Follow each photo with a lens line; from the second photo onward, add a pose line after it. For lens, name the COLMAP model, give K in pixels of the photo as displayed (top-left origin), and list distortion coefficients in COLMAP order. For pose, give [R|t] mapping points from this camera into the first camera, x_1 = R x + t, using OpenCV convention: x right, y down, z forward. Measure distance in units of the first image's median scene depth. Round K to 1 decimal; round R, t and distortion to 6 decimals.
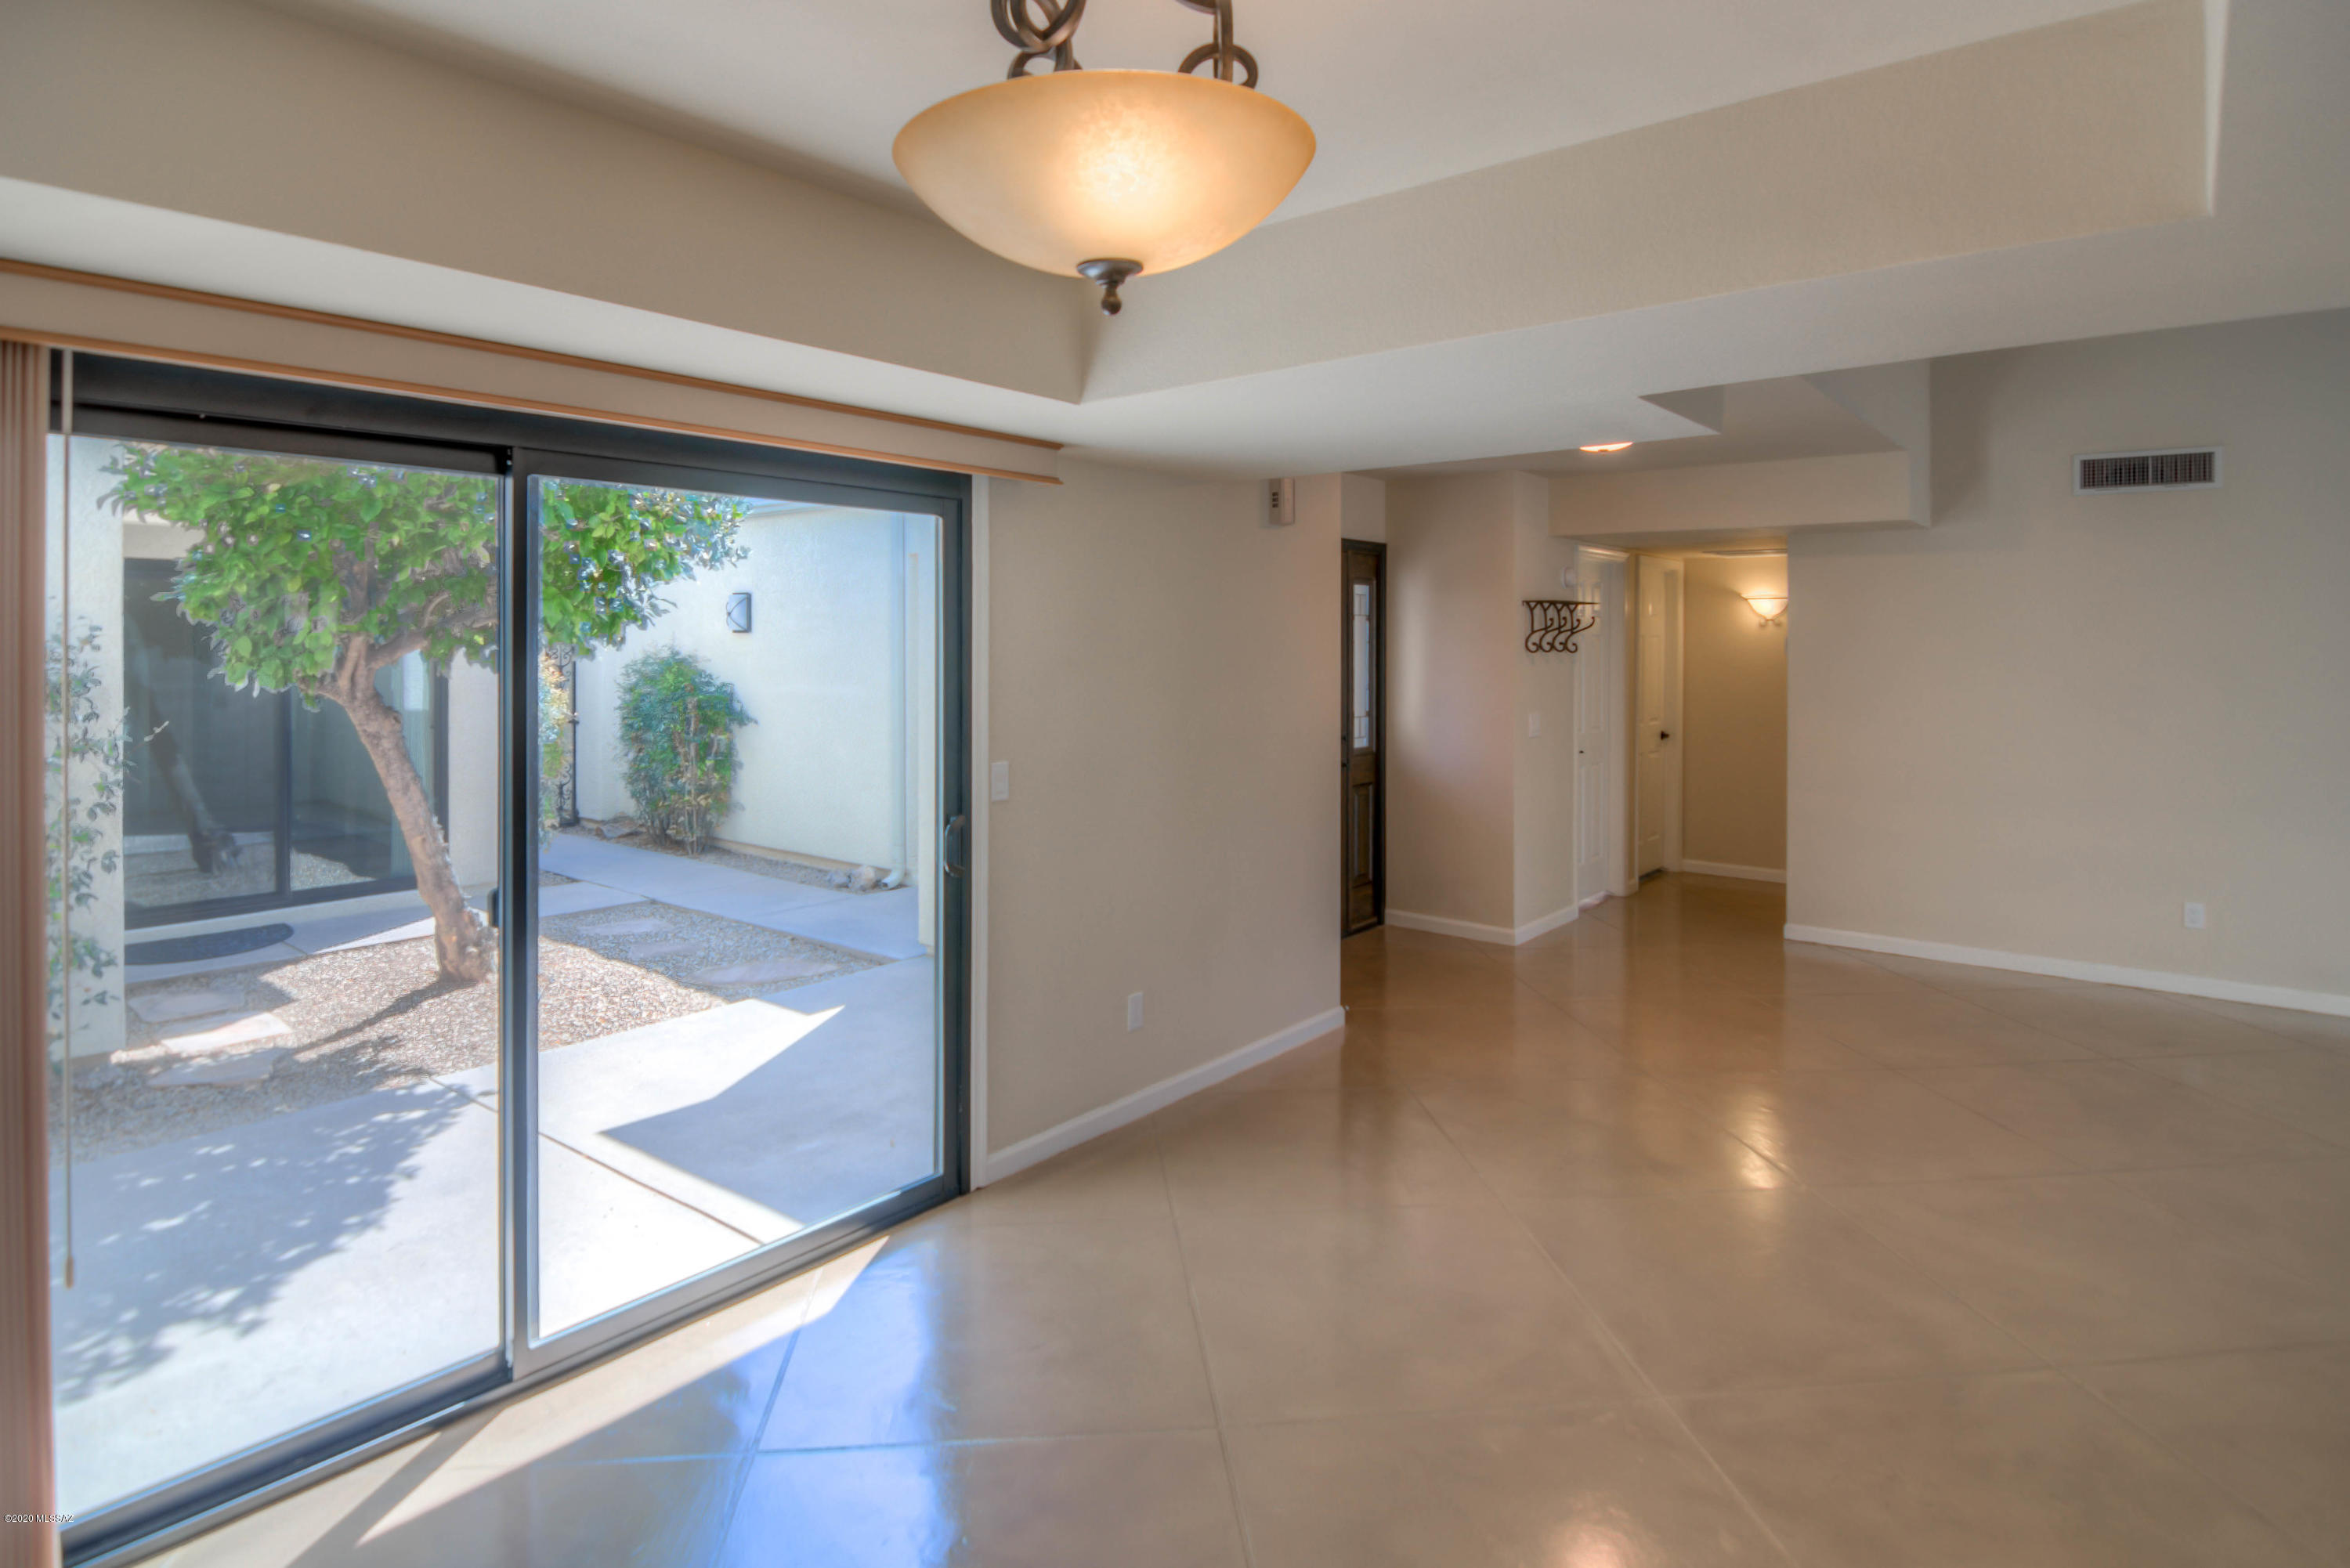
lens RADIAL K [[1229.0, 0, 1173.1], [0, 1229.0, 674.6], [0, 0, 1]] dist [-0.000848, -0.000125]
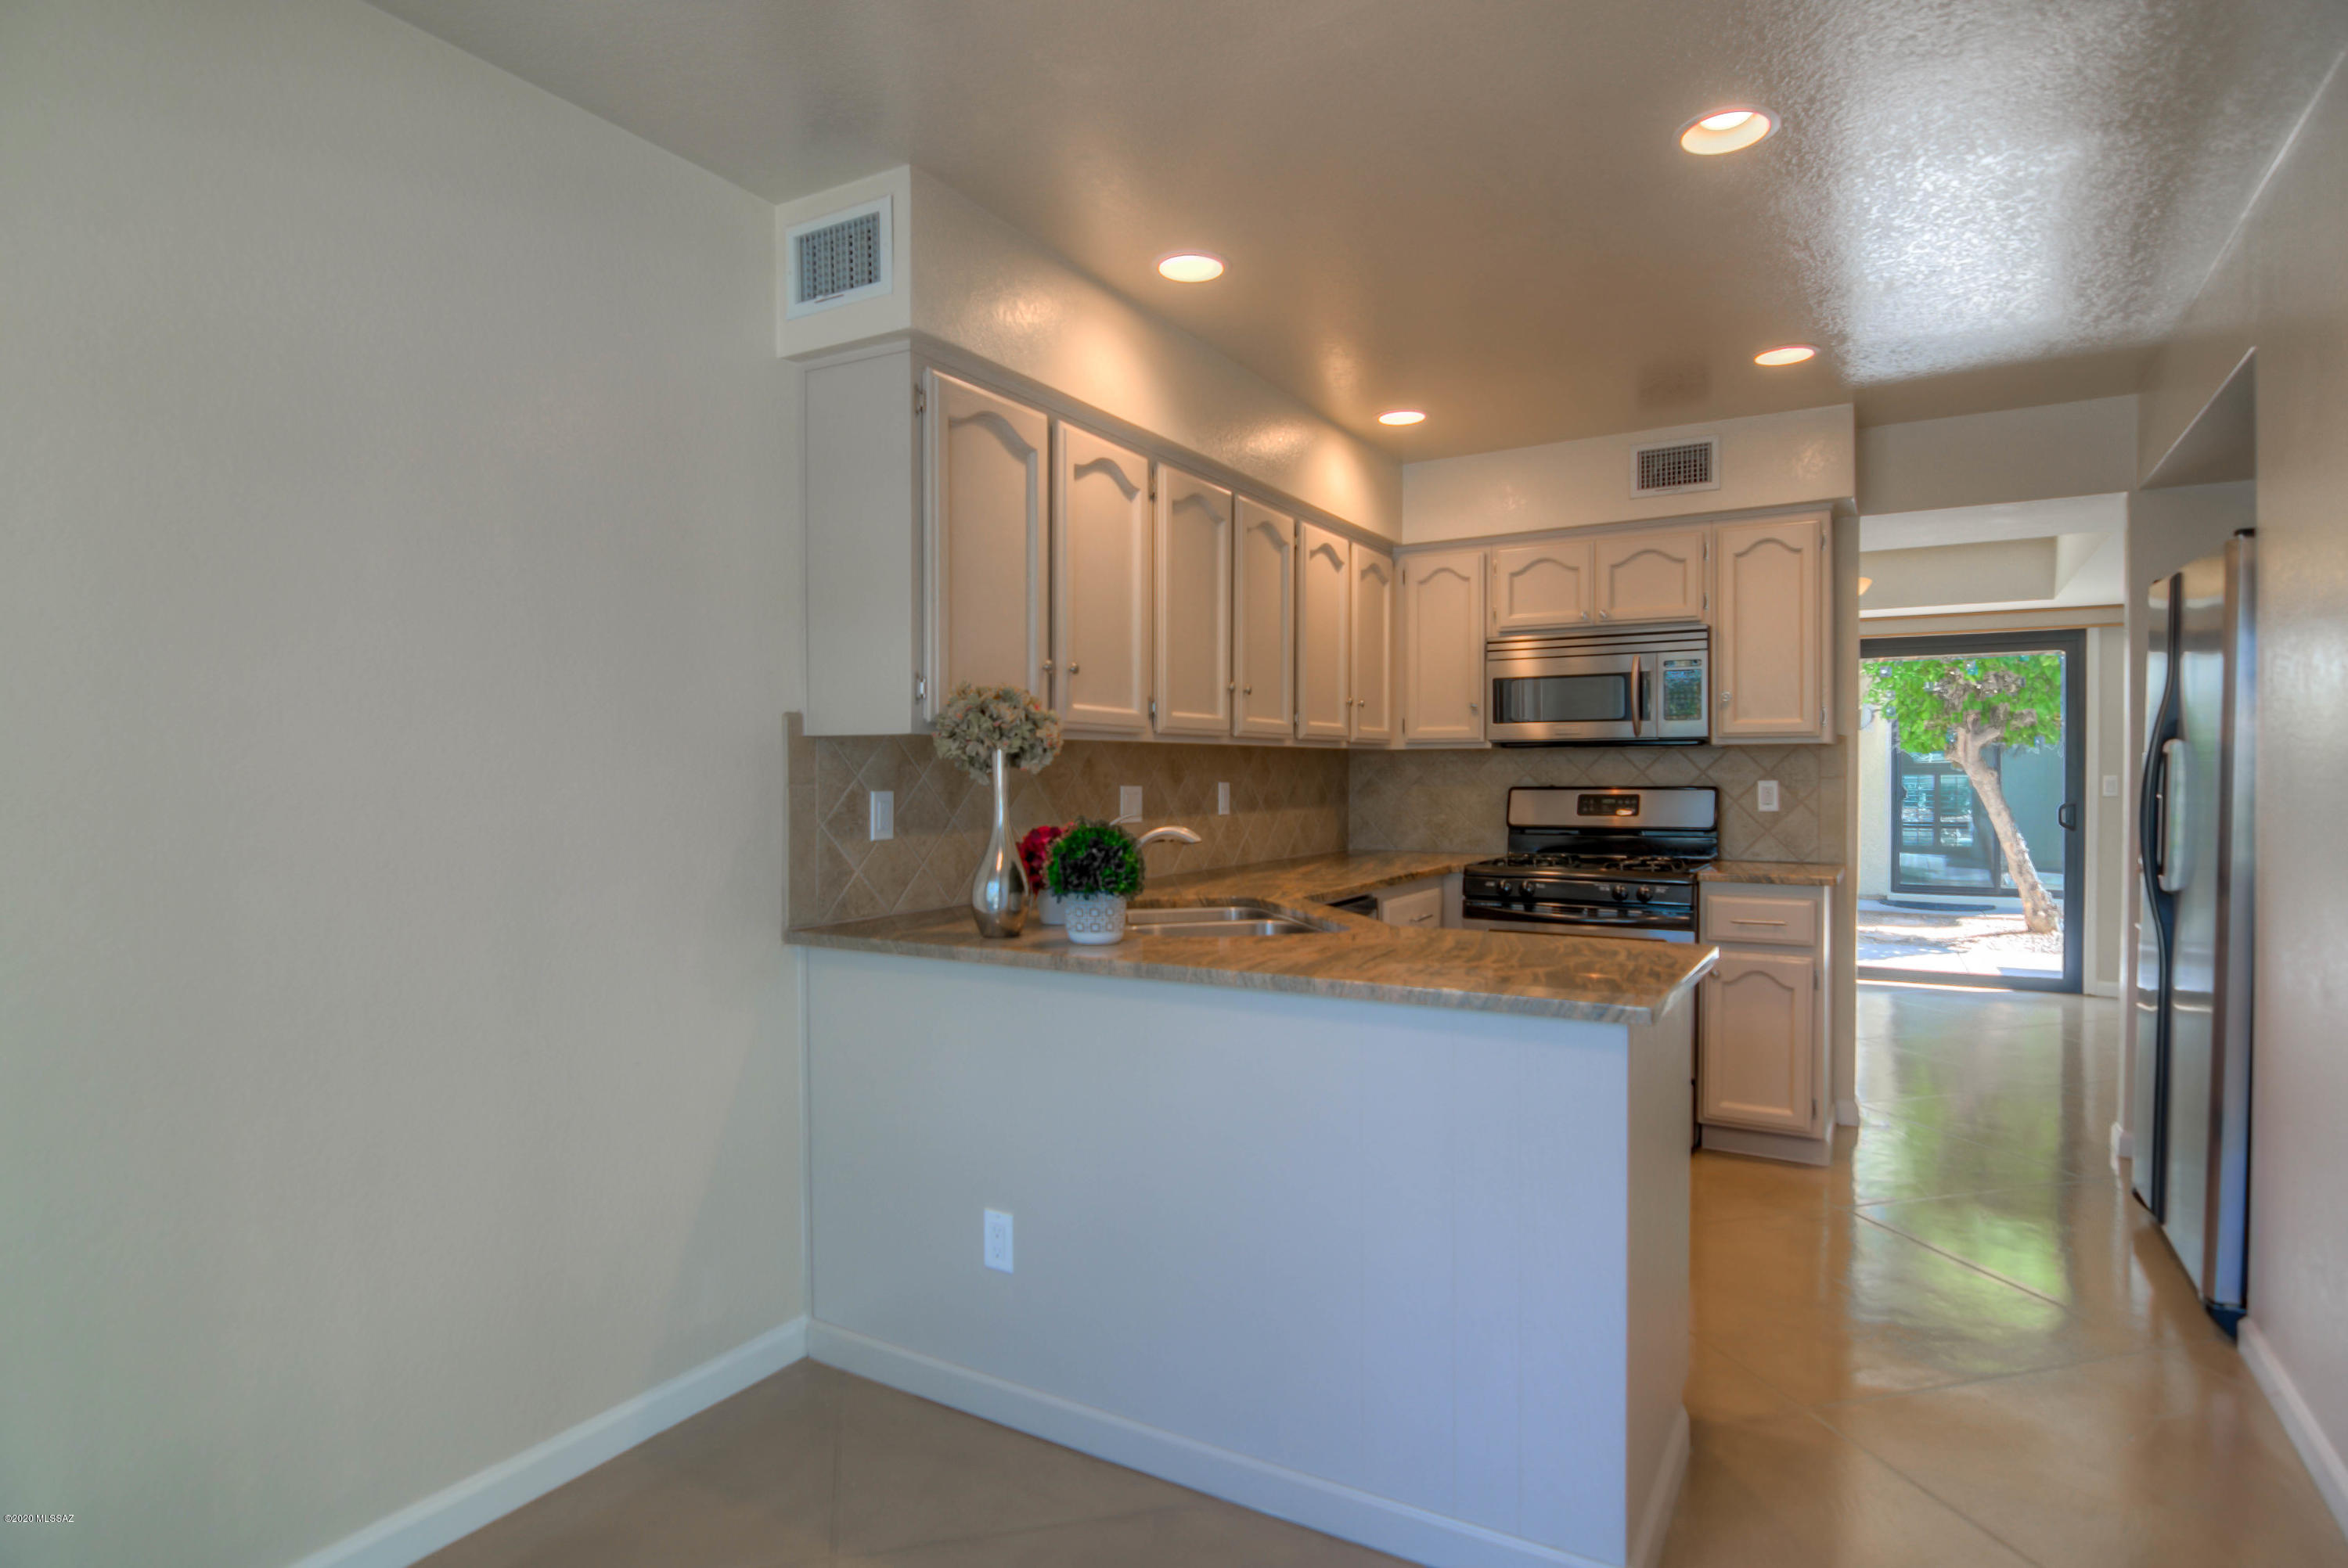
lens RADIAL K [[1202.4, 0, 1174.0], [0, 1202.4, 784.0], [0, 0, 1]] dist [-0.001989, -0.016802]
pose [[0.152089, 0.007221, -0.988340, 0.910490], [-0.012682, 0.999905, 0.005354, 0.057848], [0.988285, 0.011720, 0.152166, -0.440561]]
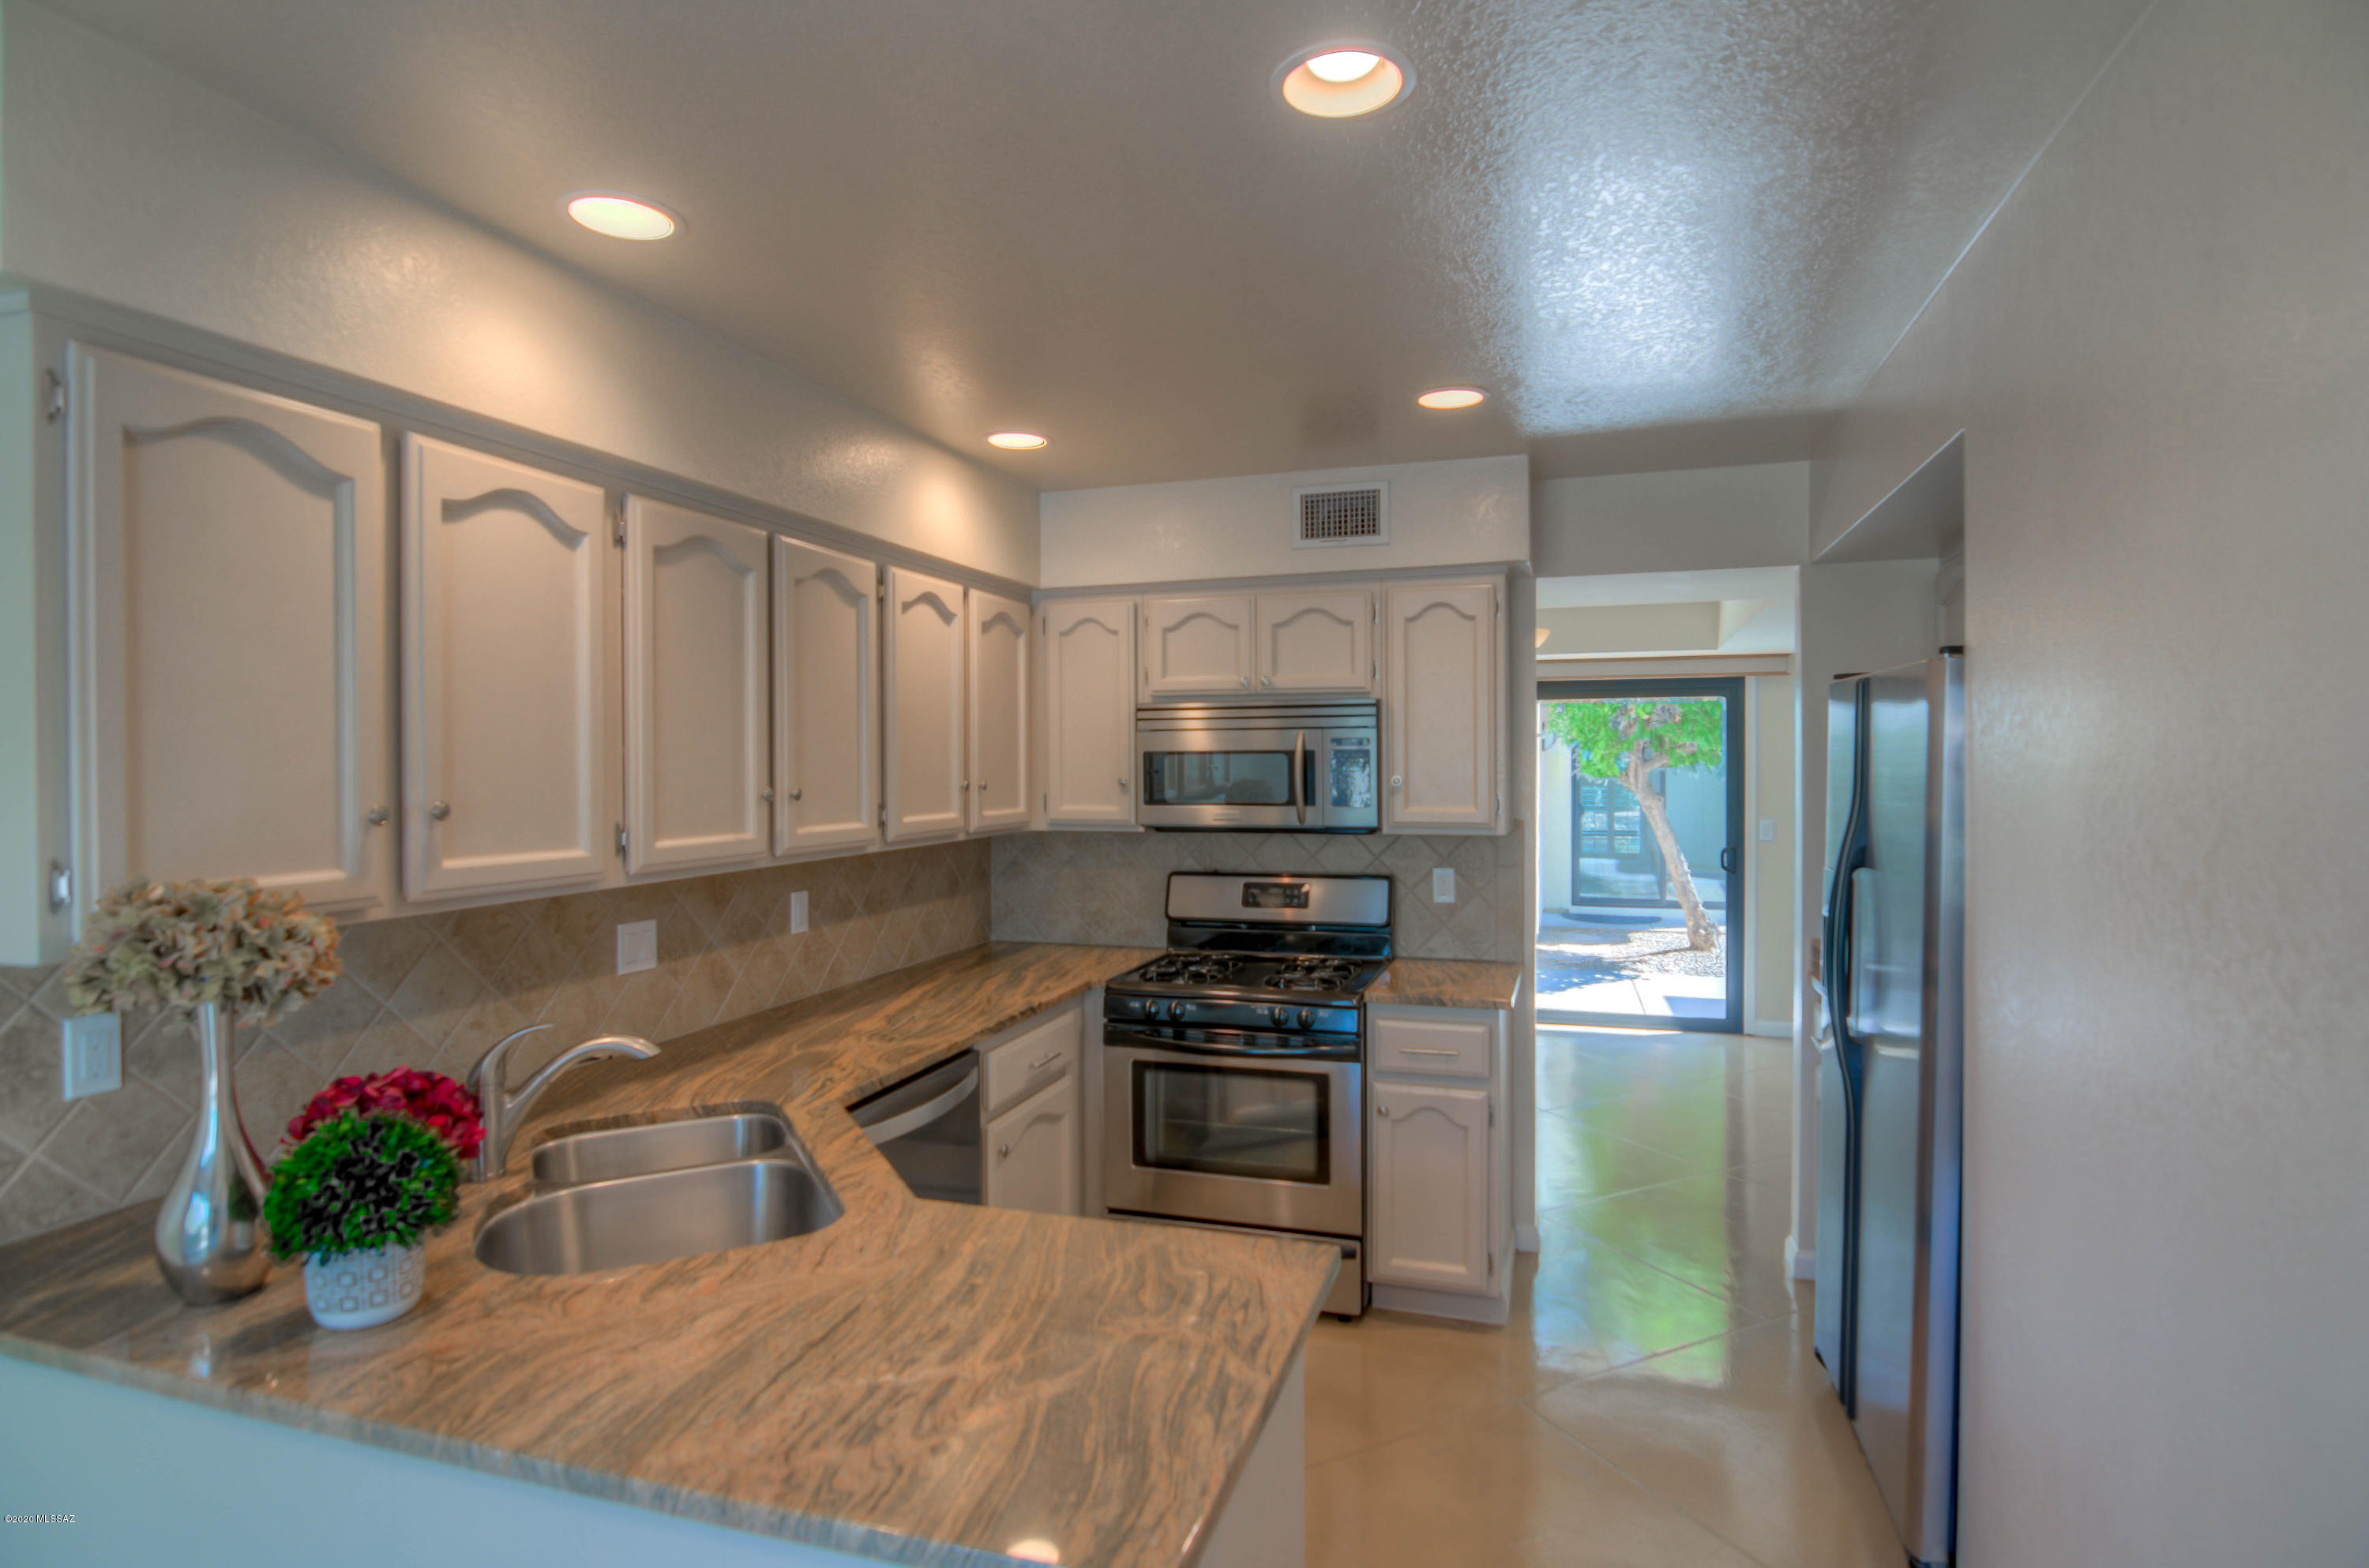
lens RADIAL K [[1221.2, 0, 1184.5], [0, 1221.2, 784.0], [0, 0, 1]] dist [0.003599, -0.026423]
pose [[0.374868, 0.004326, -0.927068, 0.813356], [-0.008602, 0.999962, 0.001187, 0.012564], [0.927038, 0.007530, 0.374891, -0.358376]]
